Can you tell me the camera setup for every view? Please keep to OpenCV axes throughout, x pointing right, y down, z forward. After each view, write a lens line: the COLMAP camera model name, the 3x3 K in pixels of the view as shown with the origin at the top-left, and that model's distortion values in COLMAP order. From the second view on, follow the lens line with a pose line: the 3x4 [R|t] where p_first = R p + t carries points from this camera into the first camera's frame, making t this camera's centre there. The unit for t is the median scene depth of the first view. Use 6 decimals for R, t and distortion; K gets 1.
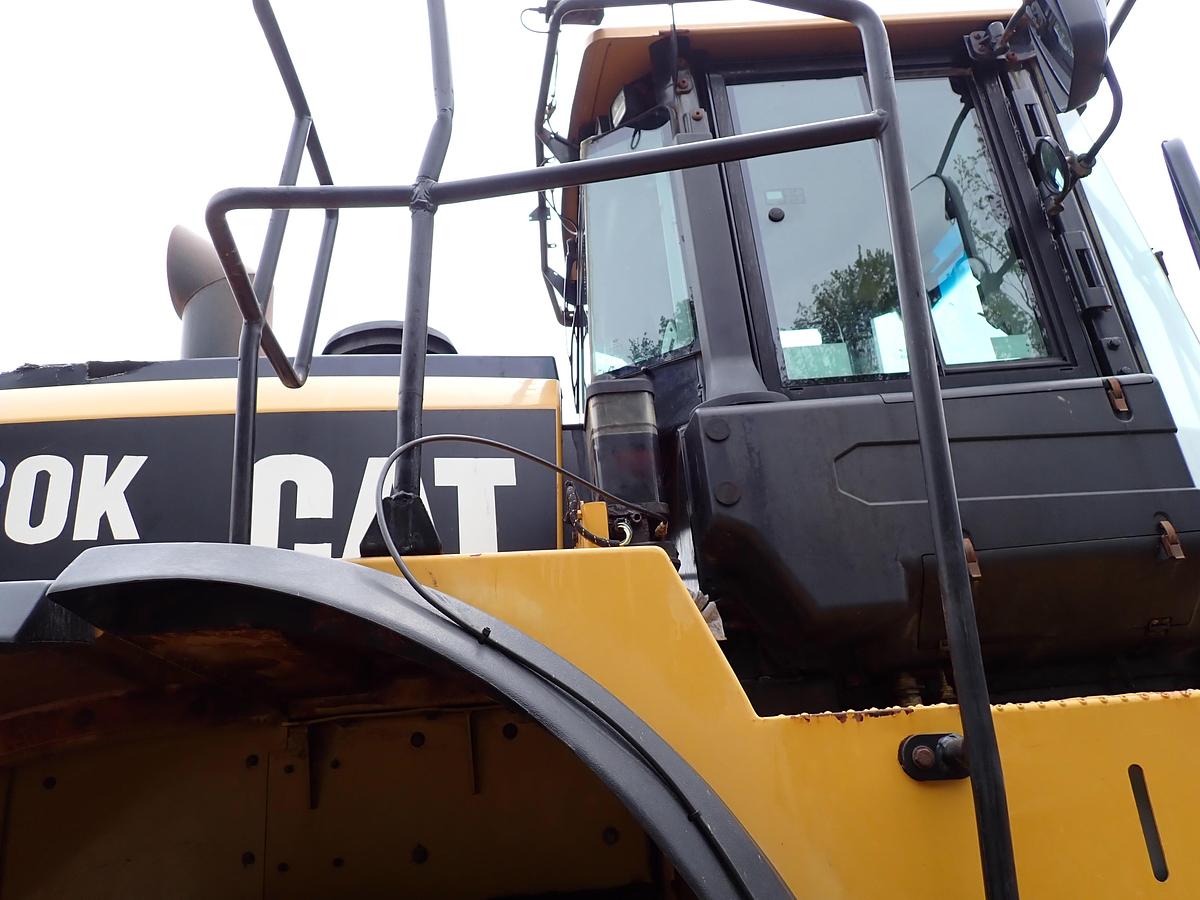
lens RADIAL K [[882.9, 0, 561.8], [0, 882.9, 451.2], [0, 0, 1]] dist [0.003052, -0.001655]
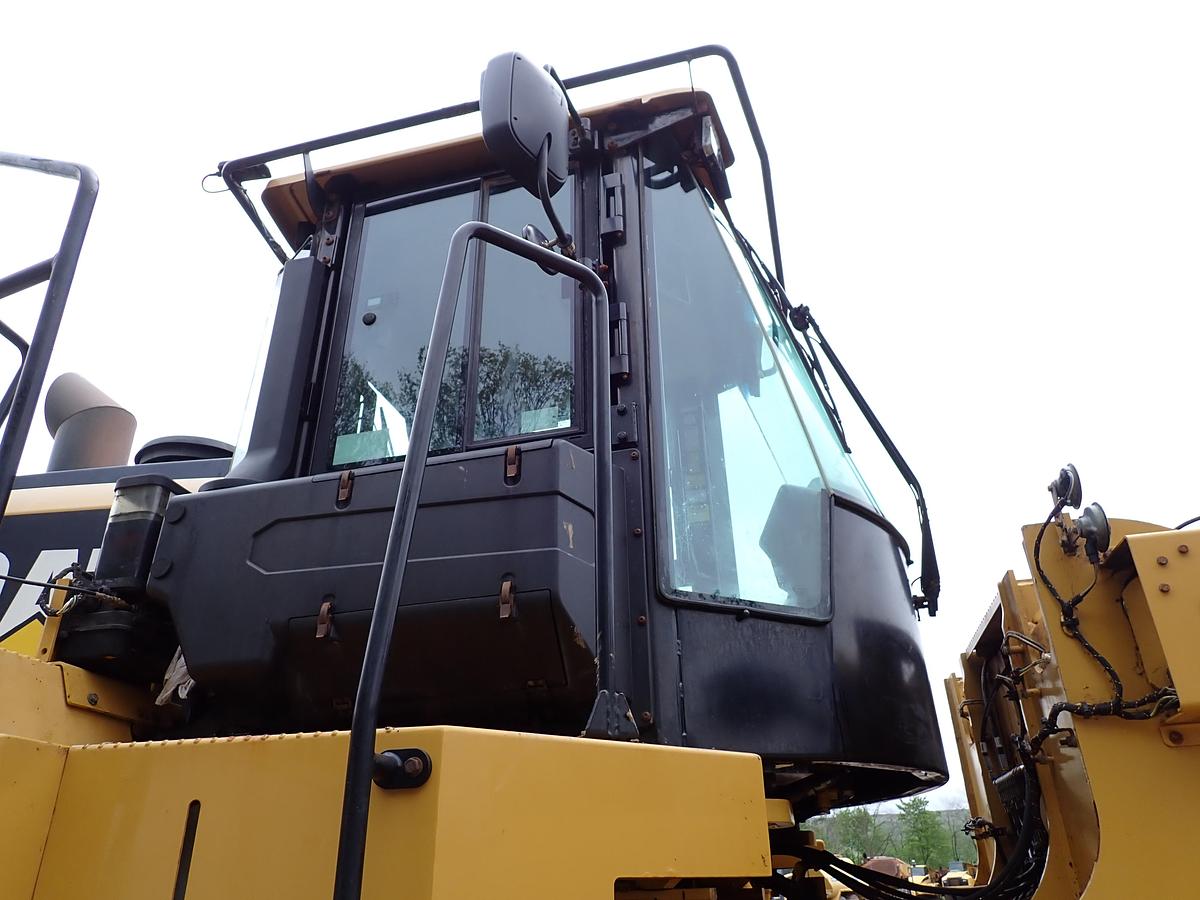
lens RADIAL K [[890.8, 0, 599.8], [0, 890.8, 448.1], [0, 0, 1]] dist [0.008338, -0.014413]
pose [[0.957435, -0.070991, -0.279785, 0.962365], [0.039836, 0.992507, -0.115512, 0.043763], [0.285888, 0.099450, 0.953088, 0.024529]]
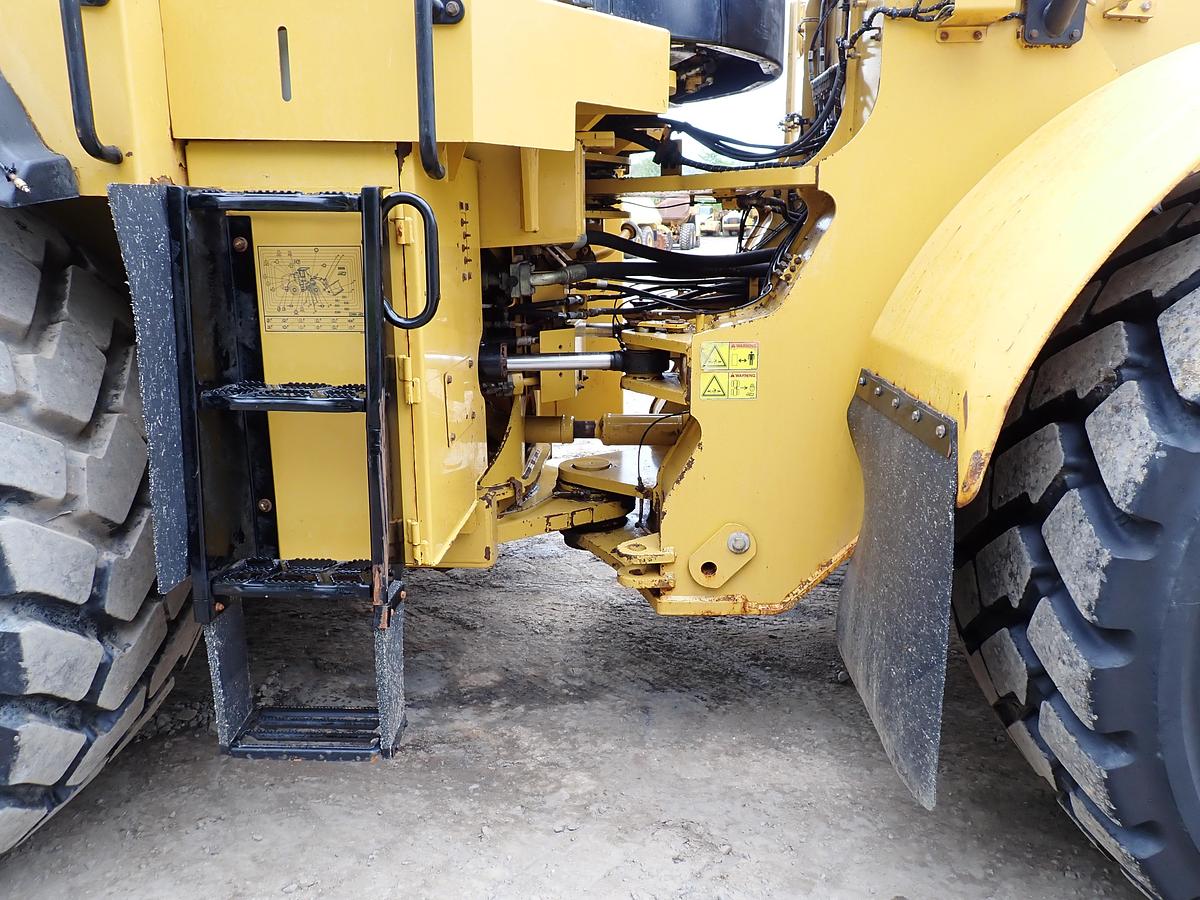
lens RADIAL K [[887.1, 0, 599.6], [0, 887.1, 448.6], [0, 0, 1]] dist [0.003156, 0.000967]
pose [[0.992571, 0.103773, -0.063514, 0.889165], [-0.051045, 0.829050, 0.556839, 0.051208], [0.110441, -0.549461, 0.828188, -0.389007]]
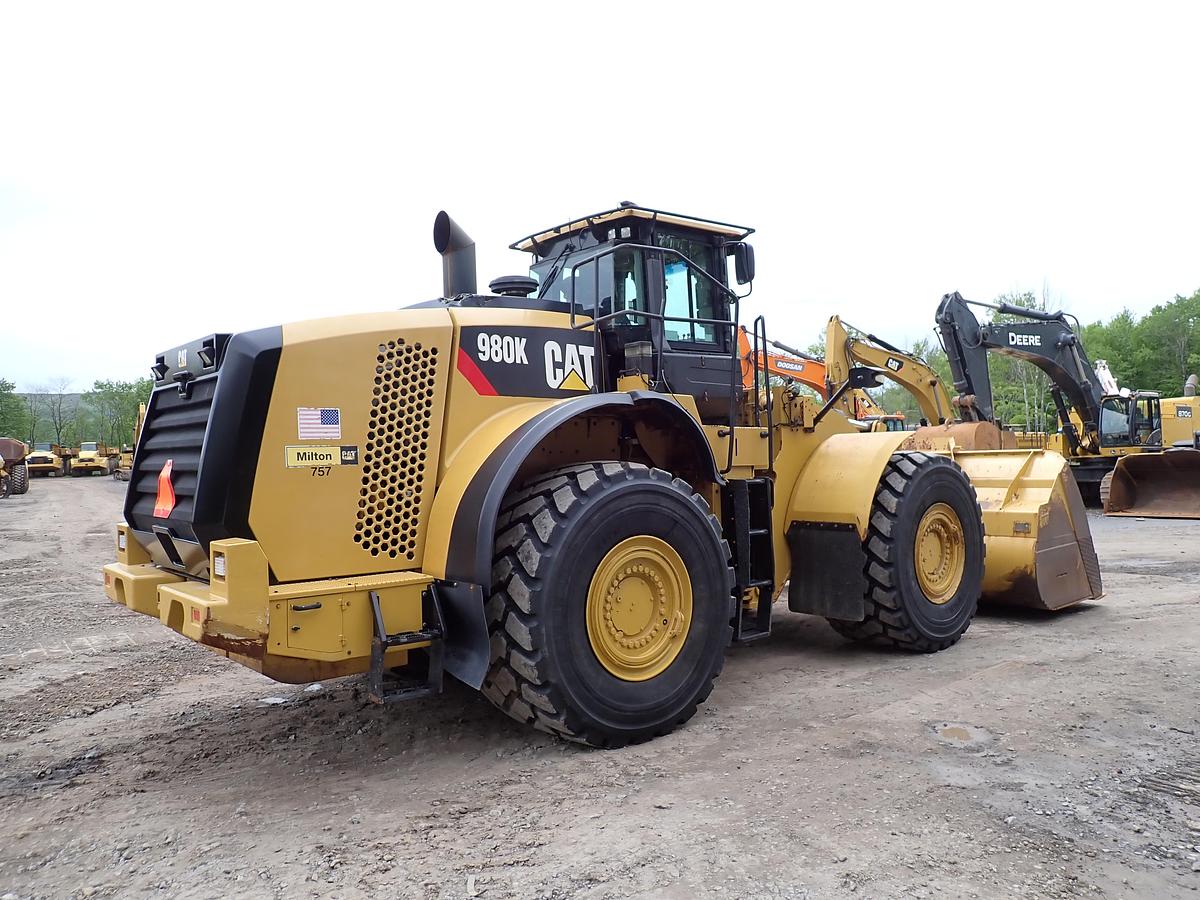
lens RADIAL K [[887.1, 0, 599.6], [0, 887.1, 448.6], [0, 0, 1]] dist [0.003156, 0.000967]
pose [[0.782824, 0.080388, 0.617028, -2.427529], [-0.257095, 0.944806, 0.203084, -0.346974], [-0.566647, -0.317614, 0.760285, -1.975294]]
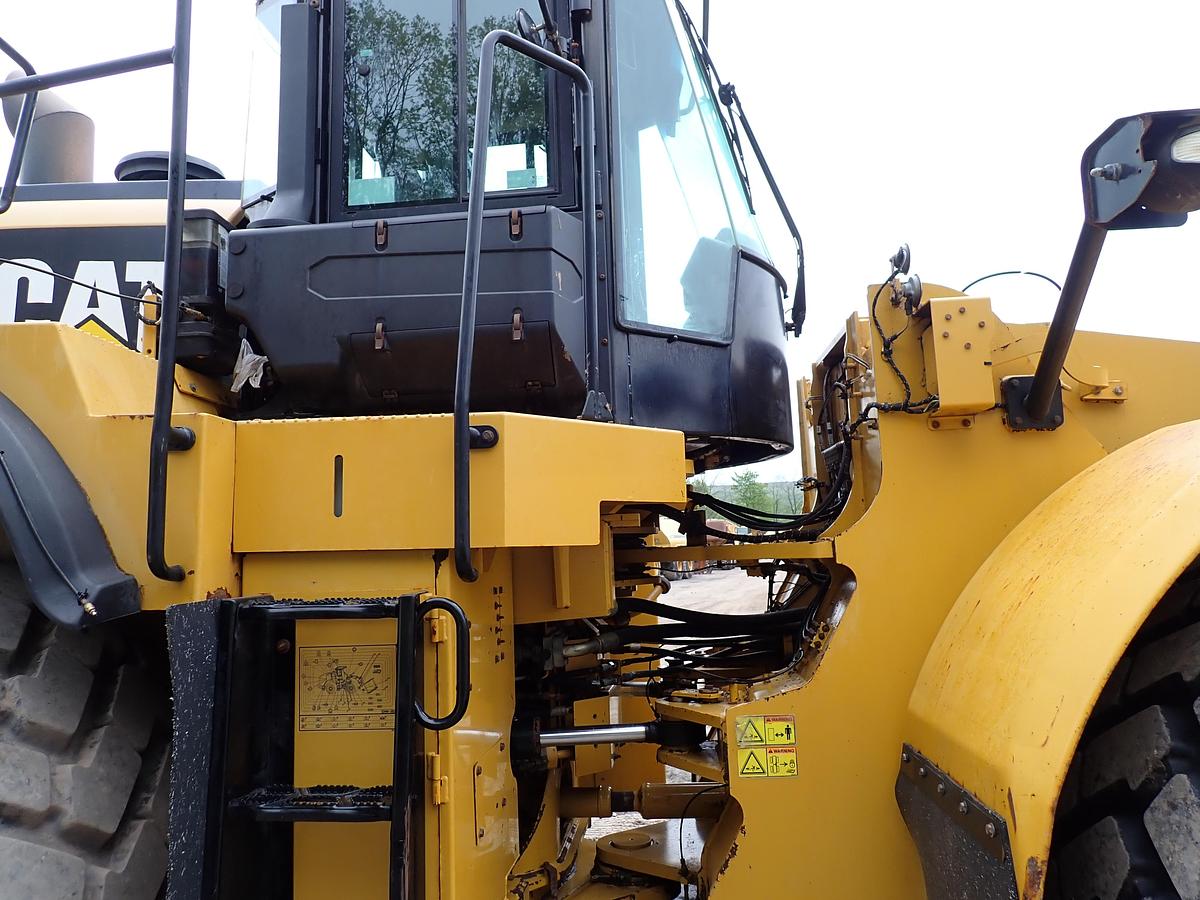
lens RADIAL K [[890.8, 0, 599.8], [0, 890.8, 448.1], [0, 0, 1]] dist [0.008338, -0.014413]
pose [[0.989876, 0.036730, -0.137102, 0.907708], [-0.003850, 0.972529, 0.232752, -0.041859], [0.141885, -0.229868, 0.962824, -0.387954]]
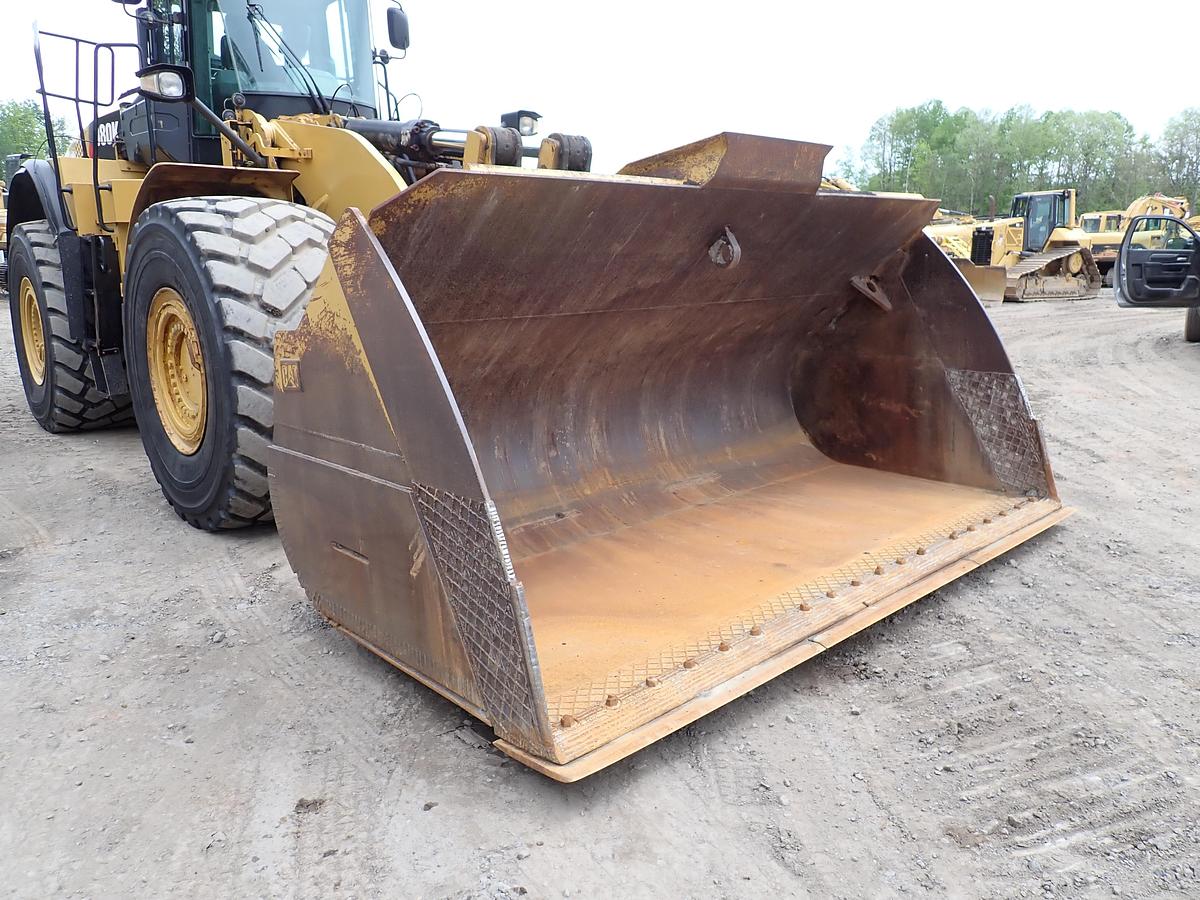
lens RADIAL K [[877.5, 0, 586.8], [0, 877.5, 449.7], [0, 0, 1]] dist [0.008804, 0.000019]
pose [[0.630607, 0.250706, -0.734494, 4.771041], [0.216845, 0.851781, 0.476914, -0.186777], [0.745193, -0.460017, 0.482775, -0.120562]]
